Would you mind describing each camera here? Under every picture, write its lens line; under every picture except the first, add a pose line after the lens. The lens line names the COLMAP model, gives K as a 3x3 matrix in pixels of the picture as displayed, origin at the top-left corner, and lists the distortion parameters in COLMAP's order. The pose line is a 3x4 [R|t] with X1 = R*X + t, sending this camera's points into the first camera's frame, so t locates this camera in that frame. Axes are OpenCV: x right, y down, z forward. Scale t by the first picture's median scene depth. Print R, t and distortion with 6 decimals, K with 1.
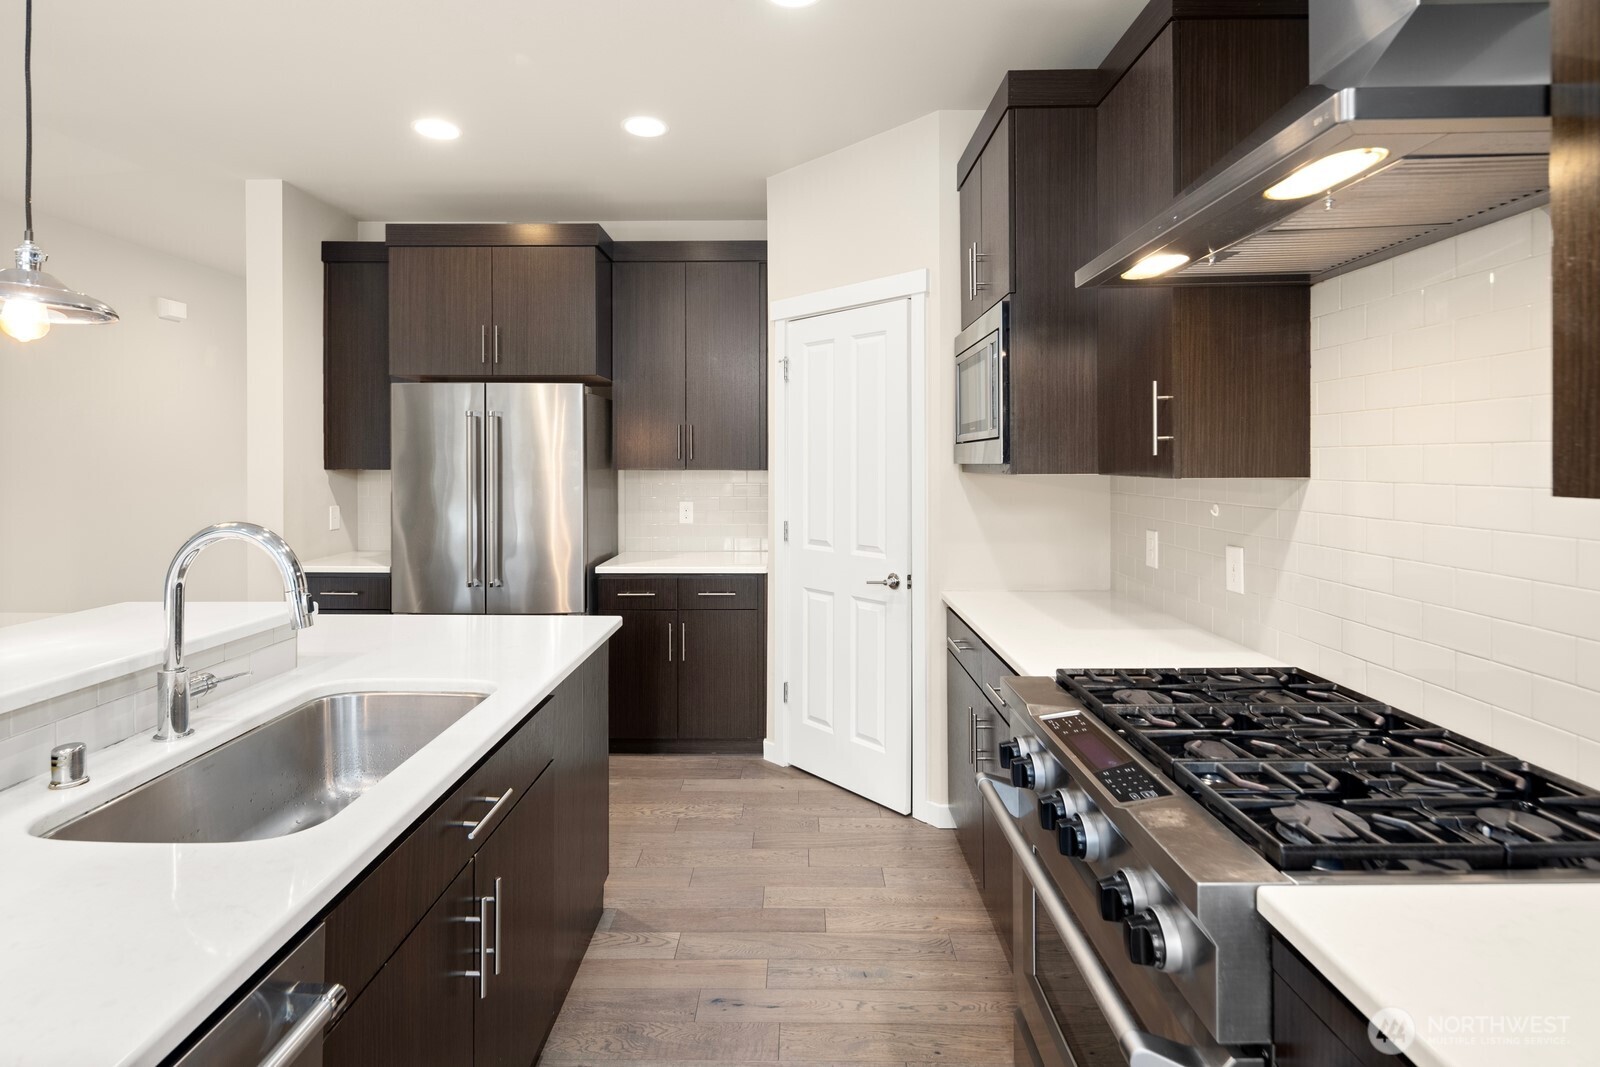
lens RADIAL K [[784.2, 0, 793.4], [0, 784.2, 460.1], [0, 0, 1]] dist [0.008216, -0.004560]
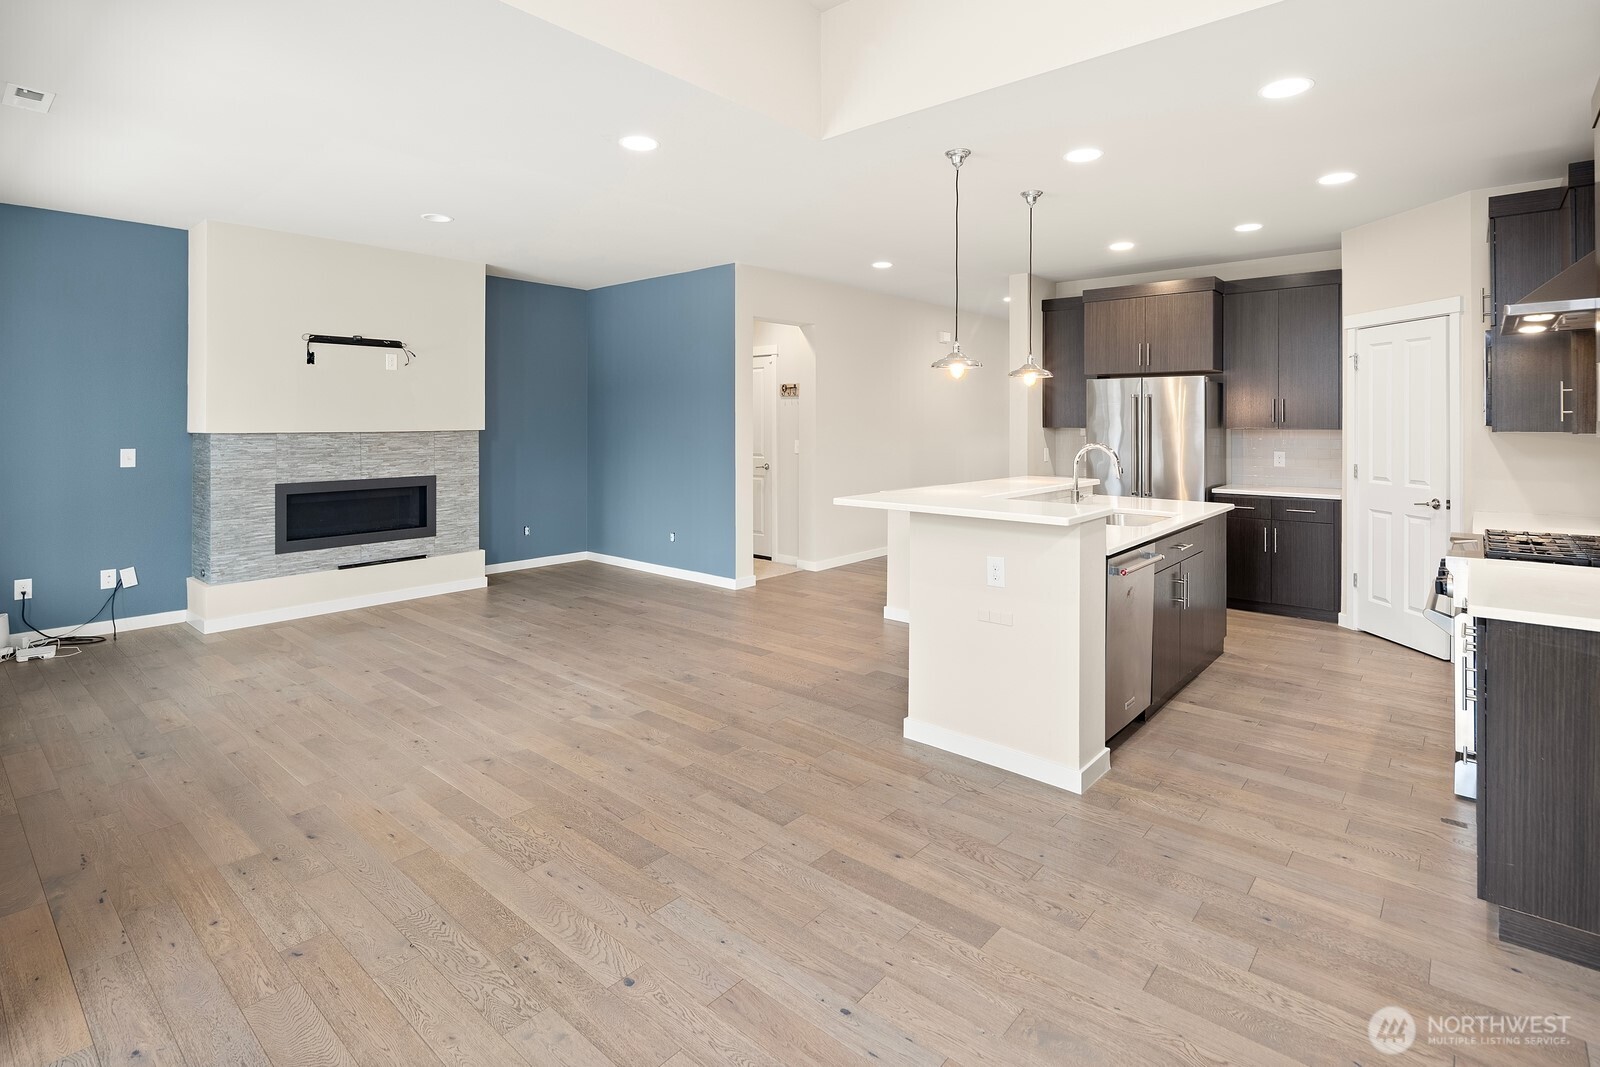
lens RADIAL K [[784.2, 0, 792.1], [0, 784.2, 423.1], [0, 0, 1]] dist [0.008216, -0.004560]
pose [[0.757504, 0.002179, -0.652826, 0.151814], [-0.000956, 0.999997, 0.002229, -0.002193], [0.652829, -0.001064, 0.757504, -0.809084]]
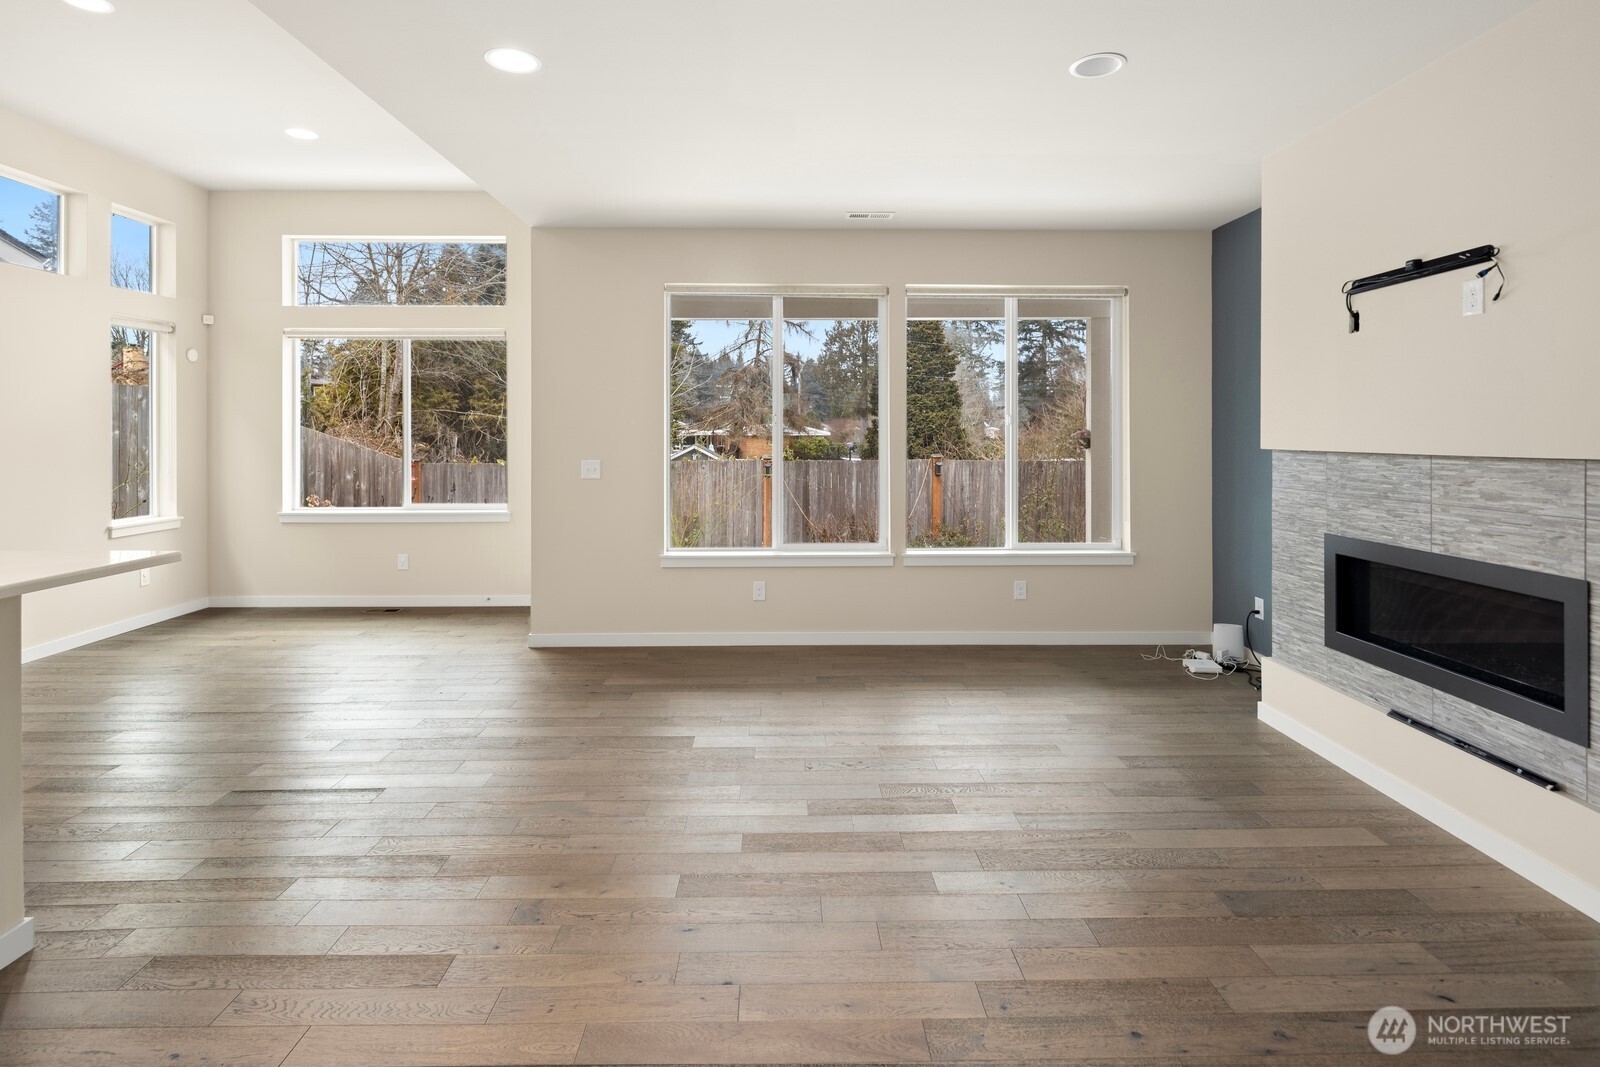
lens RADIAL K [[784.2, 0, 798.5], [0, 784.2, 432.1], [0, 0, 1]] dist [0.008216, -0.004560]
pose [[-0.999747, 0.000072, -0.022507, -0.930492], [0.000092, 1.000000, -0.000868, -0.001188], [0.022506, -0.000870, -0.999746, 0.611009]]
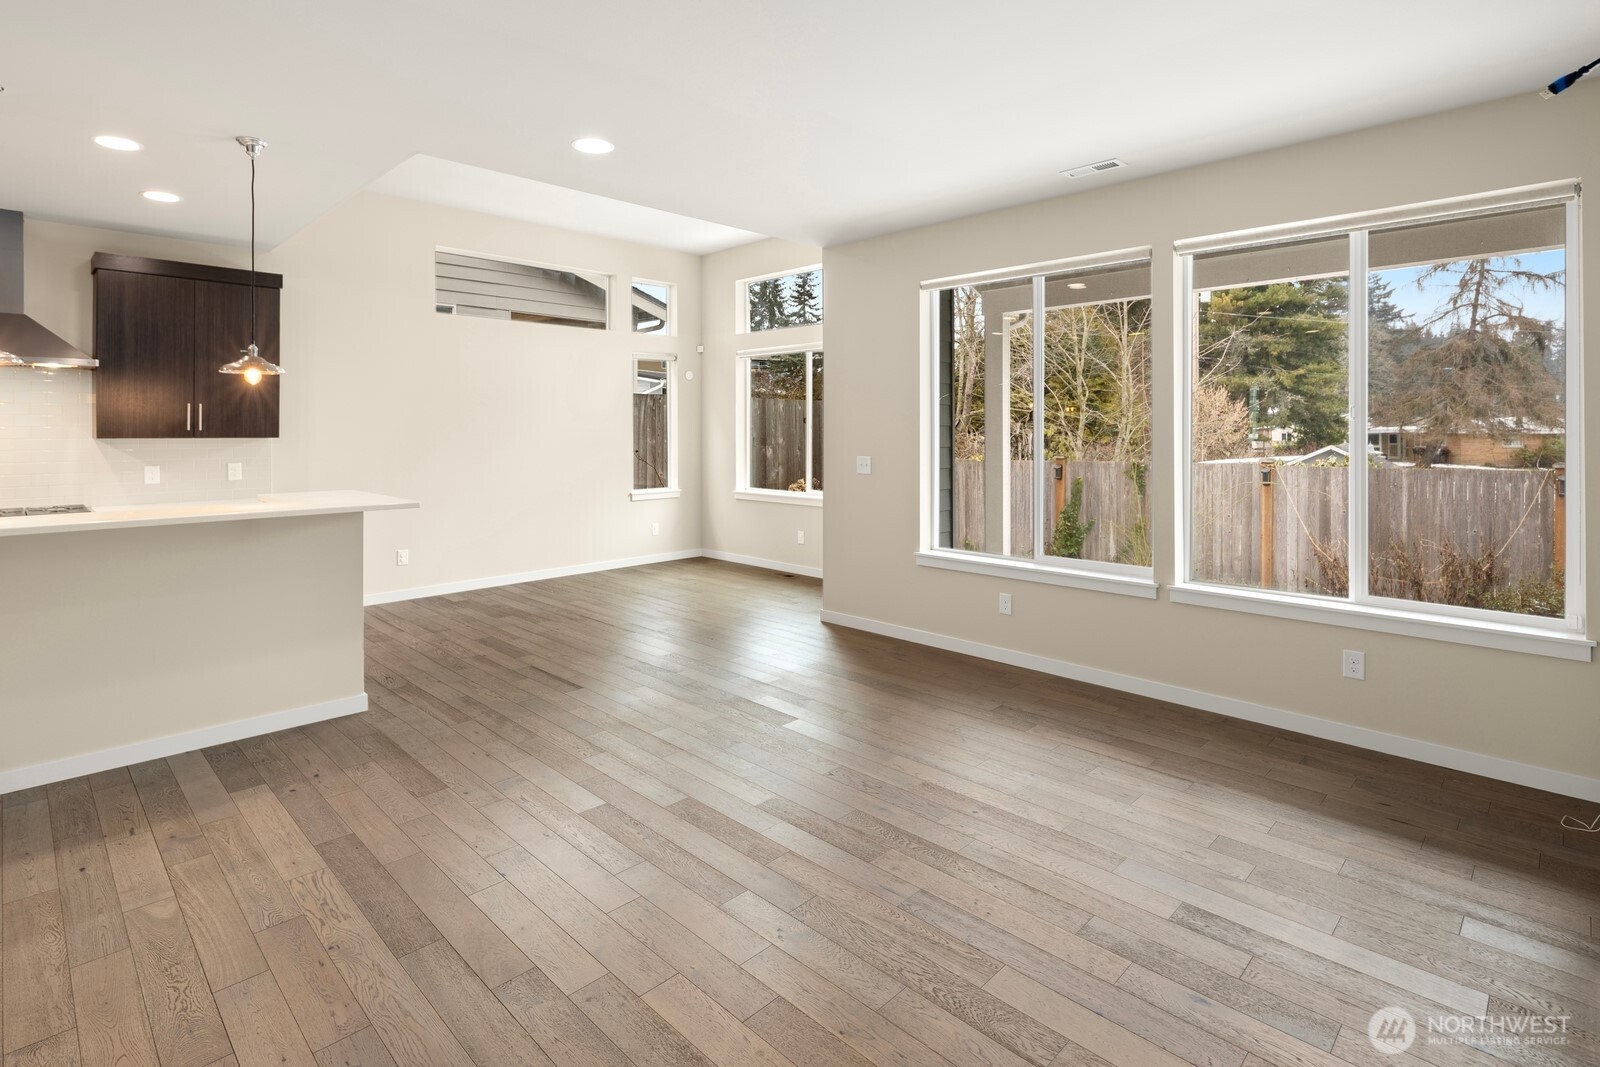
lens RADIAL K [[784.2, 0, 782.5], [0, 784.2, 436.7], [0, 0, 1]] dist [0.008216, -0.004560]
pose [[-0.708776, -0.005531, 0.705411, -1.541158], [0.000596, 0.999964, 0.008440, -0.002994], [-0.705433, 0.006402, -0.708748, 0.373240]]
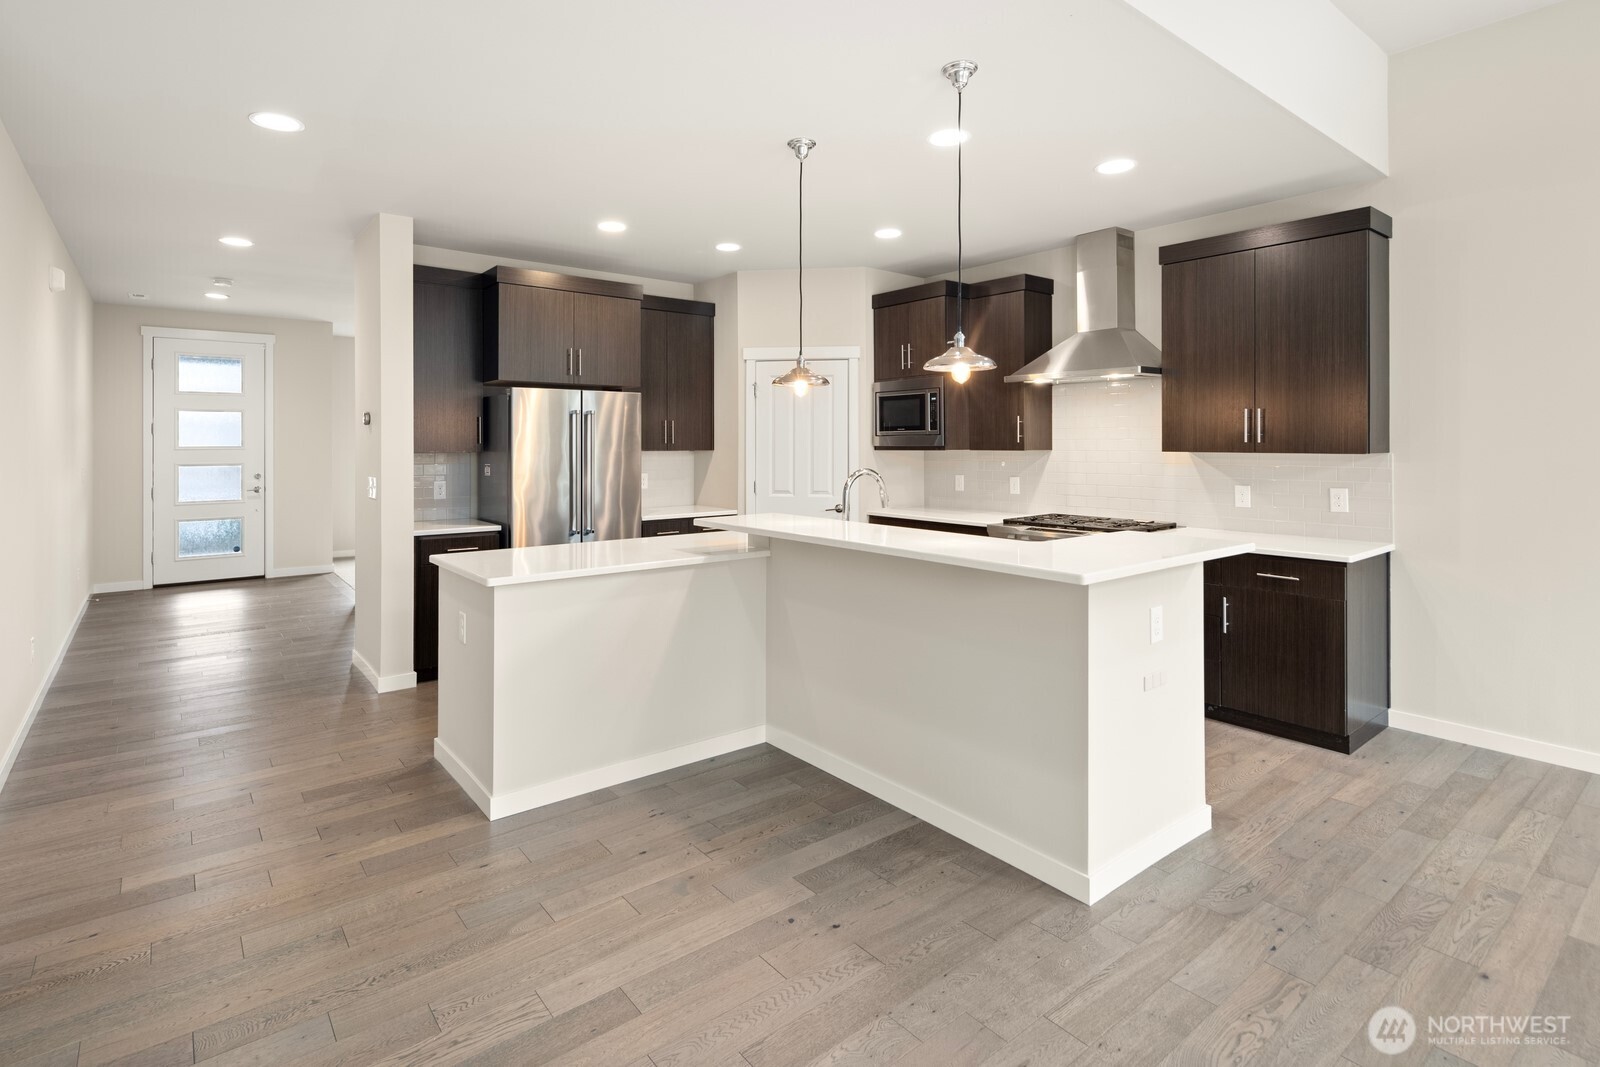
lens RADIAL K [[784.2, 0, 802.3], [0, 784.2, 445.7], [0, 0, 1]] dist [0.008216, -0.004560]
pose [[0.776002, -0.003053, 0.630723, -0.967927], [0.000506, 0.999991, 0.004217, -0.003901], [-0.630730, -0.002953, 0.775997, -0.351546]]
